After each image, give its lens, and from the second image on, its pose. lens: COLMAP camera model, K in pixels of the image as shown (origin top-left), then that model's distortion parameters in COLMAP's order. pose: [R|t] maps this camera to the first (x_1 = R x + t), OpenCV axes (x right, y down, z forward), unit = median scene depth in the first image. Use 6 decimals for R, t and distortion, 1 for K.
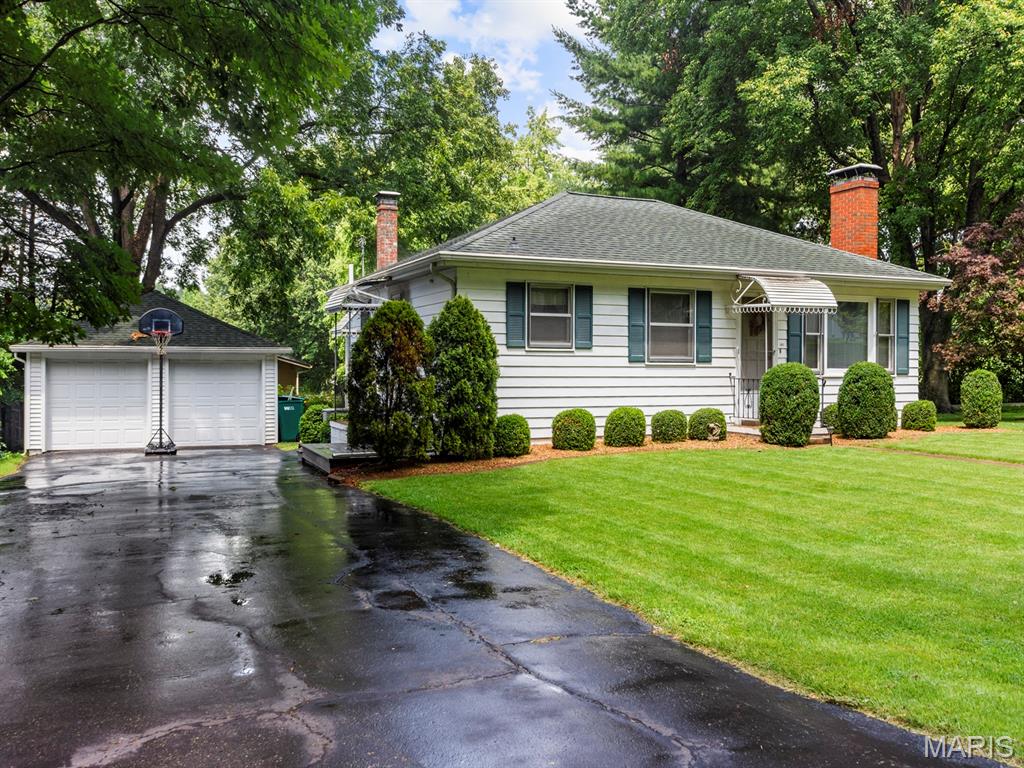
lens RADIAL K [[891.0, 0, 511.7], [0, 891.0, 359.0], [0, 0, 1]] dist [-0.012930, -0.010392]
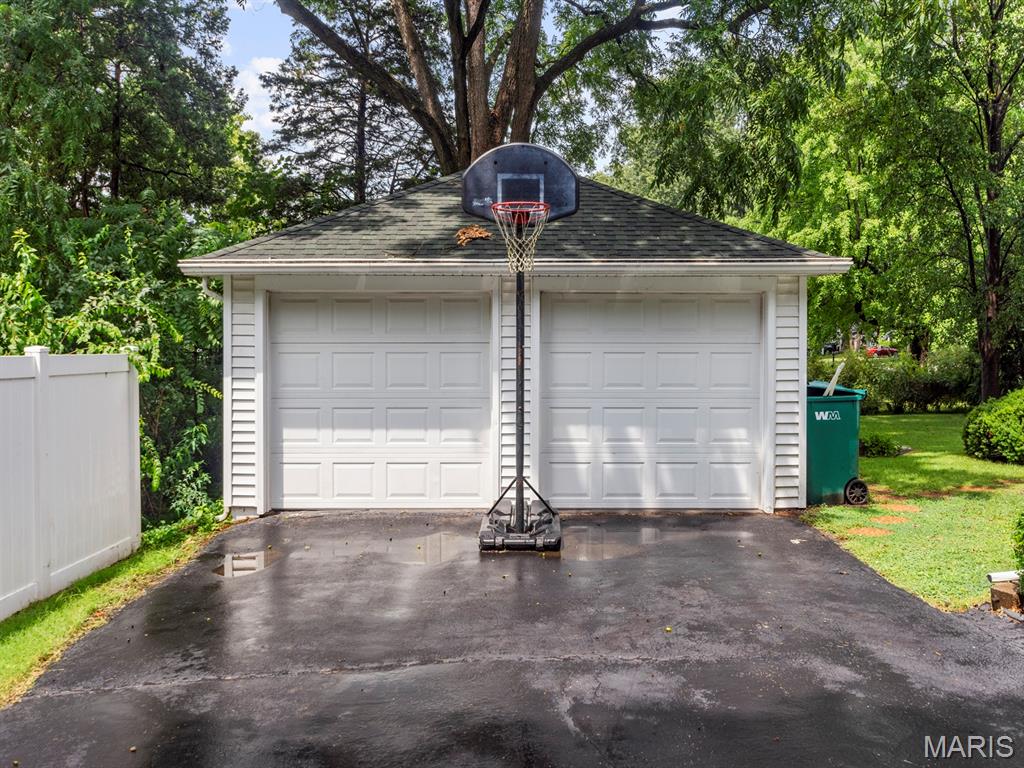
lens RADIAL K [[891.0, 0, 511.7], [0, 891.0, 359.0], [0, 0, 1]] dist [-0.012930, -0.010392]
pose [[0.922948, 0.012441, -0.384724, -0.248998], [0.007050, 0.998763, 0.049212, 0.011166], [0.384861, -0.048132, 0.921719, 0.641238]]
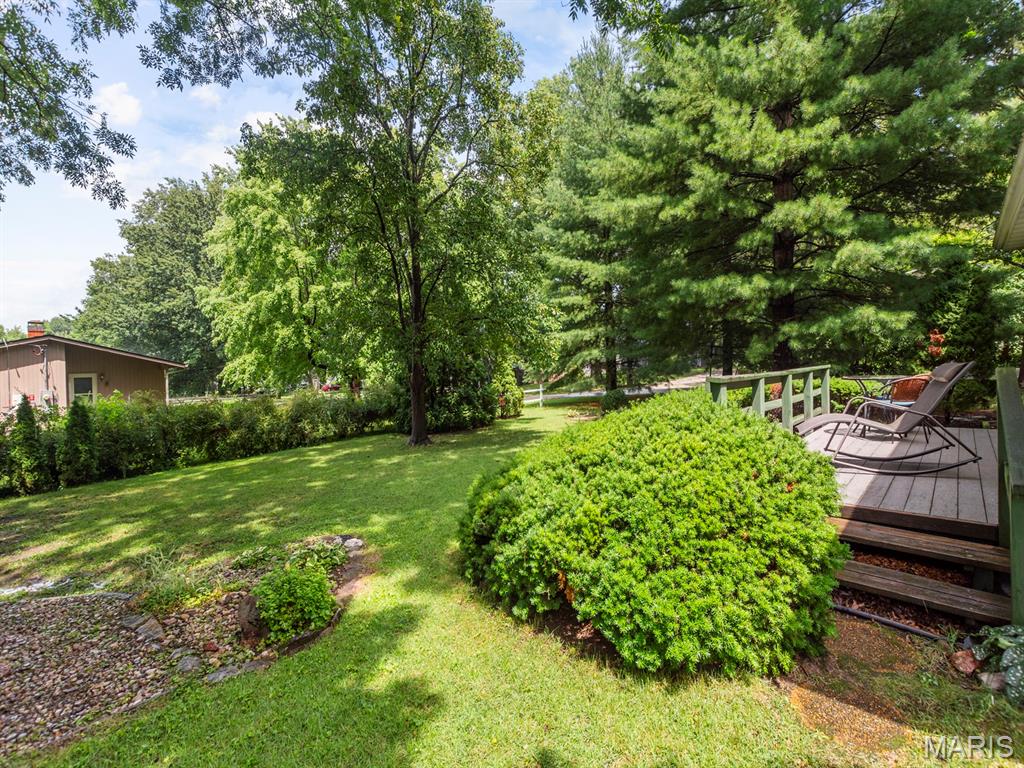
lens RADIAL K [[441.7, 0, 516.8], [0, 441.7, 362.4], [0, 0, 1]] dist [0.000972, 0.000065]
pose [[0.926014, -0.024068, 0.376720, -0.228639], [0.026692, 0.999642, -0.001745, 0.036074], [-0.376543, 0.011672, 0.926326, 1.291624]]
